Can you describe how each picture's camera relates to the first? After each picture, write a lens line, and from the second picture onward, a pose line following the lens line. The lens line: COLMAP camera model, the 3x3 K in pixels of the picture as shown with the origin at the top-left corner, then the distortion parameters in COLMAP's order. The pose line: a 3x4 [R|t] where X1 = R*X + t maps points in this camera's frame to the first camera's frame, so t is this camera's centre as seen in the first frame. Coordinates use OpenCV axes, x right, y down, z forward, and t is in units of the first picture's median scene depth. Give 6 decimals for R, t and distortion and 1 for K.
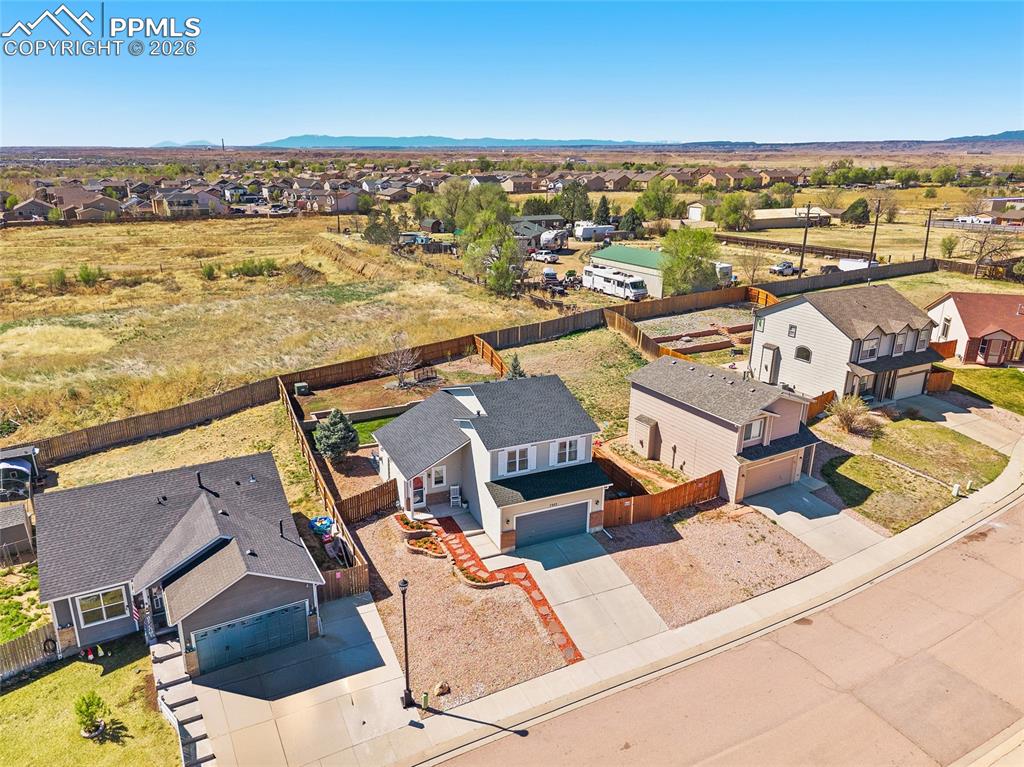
lens RADIAL K [[716.8, 0, 512.0], [0, 716.8, 383.5], [0, 0, 1]] dist [0.042682, -0.052334]
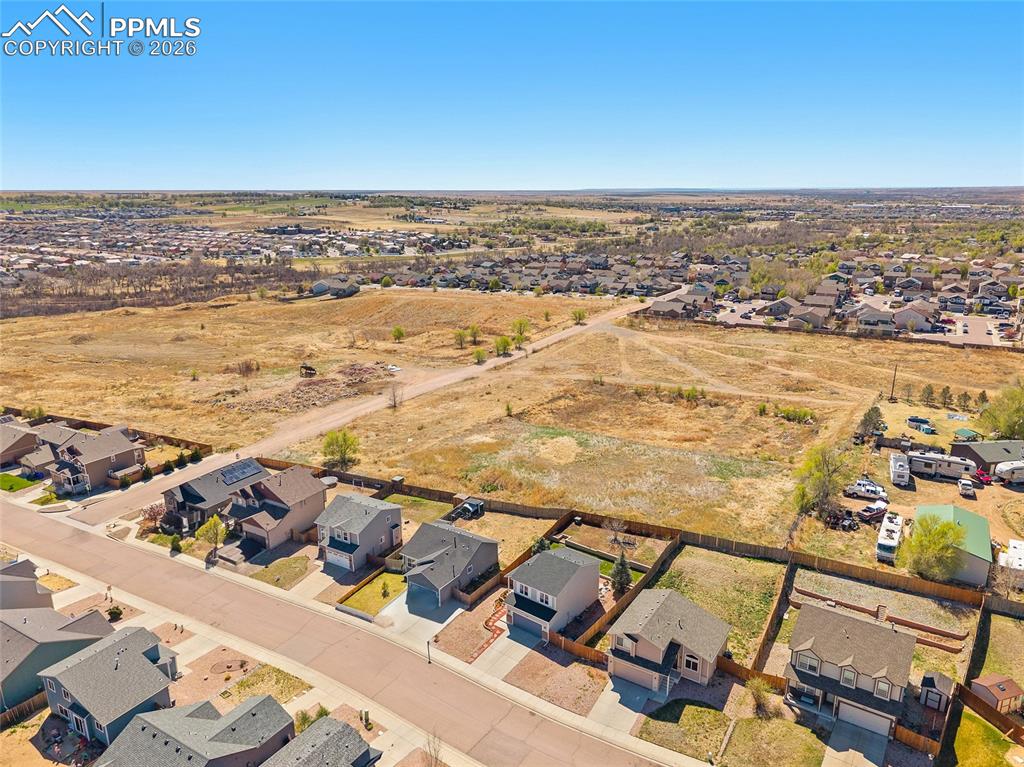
lens RADIAL K [[715.1, 0, 506.0], [0, 715.1, 387.4], [0, 0, 1]] dist [0.041817, -0.050879]
pose [[0.440905, 0.231691, -0.867134, 1.292318], [-0.265200, 0.956602, 0.120751, -0.549462], [0.857480, 0.176724, 0.483215, -0.194807]]
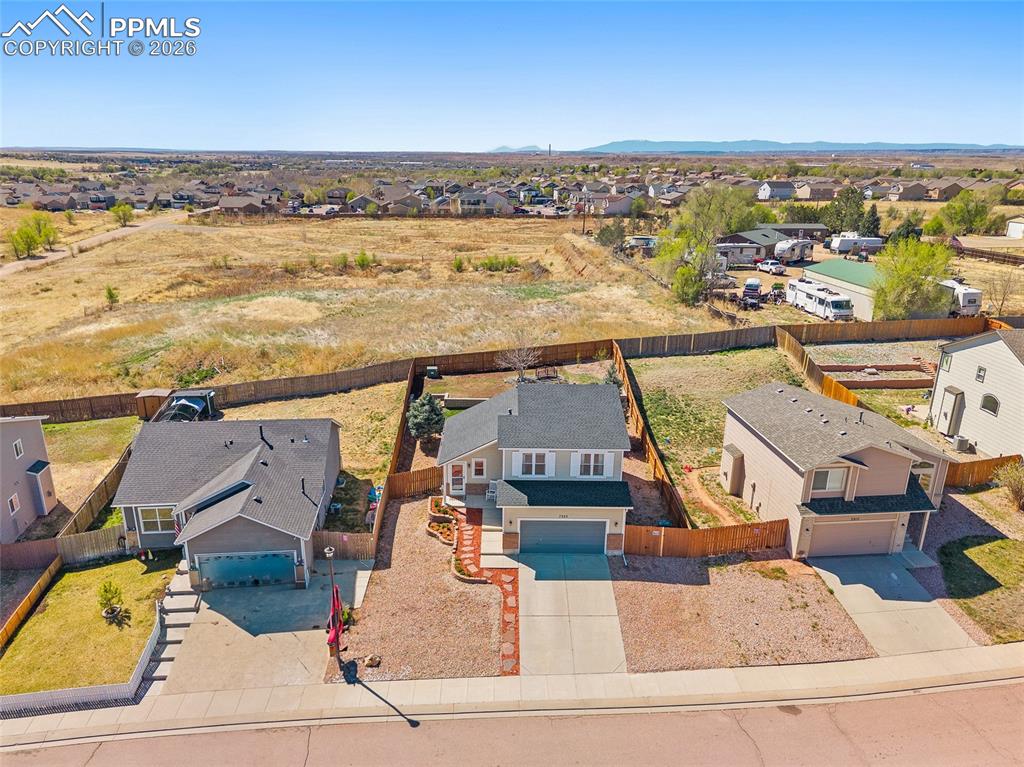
lens RADIAL K [[715.1, 0, 506.0], [0, 715.1, 387.4], [0, 0, 1]] dist [0.041817, -0.050879]
pose [[0.911045, 0.128266, -0.391848, 0.242459], [-0.128505, 0.991375, 0.025741, -0.011873], [0.391770, 0.026903, 0.919670, 0.059424]]
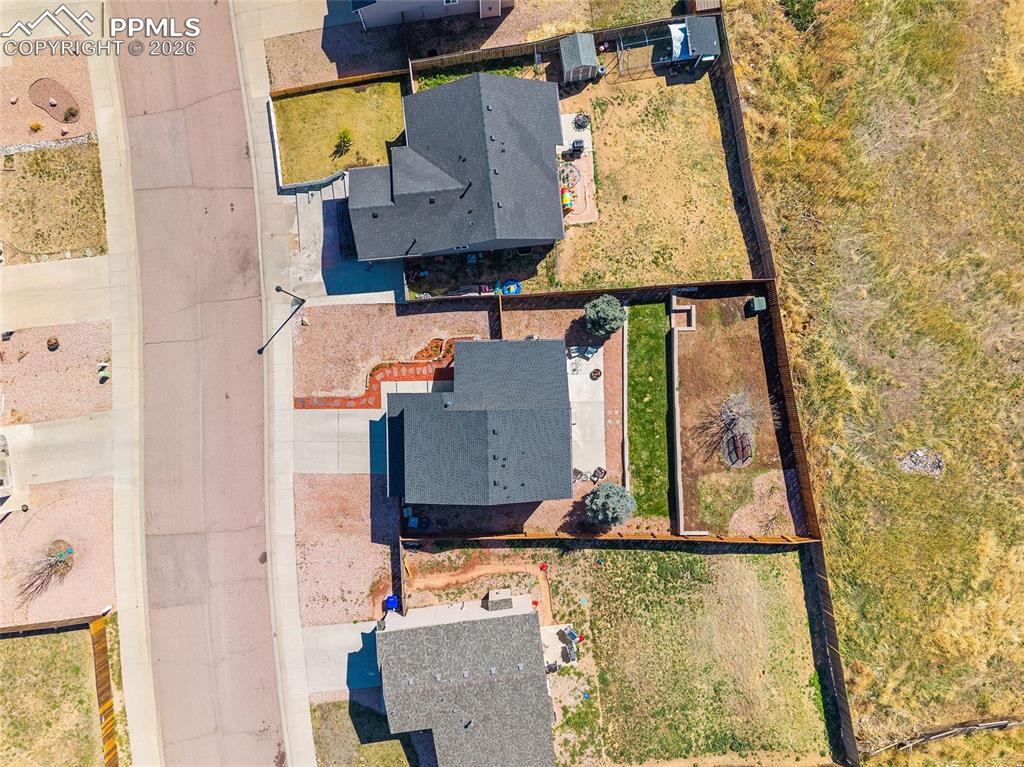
lens RADIAL K [[715.1, 0, 506.0], [0, 715.1, 387.4], [0, 0, 1]] dist [0.041817, -0.050879]
pose [[-0.403490, 0.914639, -0.025146, -0.056954], [-0.304192, -0.108173, 0.946449, -0.765508], [0.862939, 0.389532, 0.321872, 0.514025]]
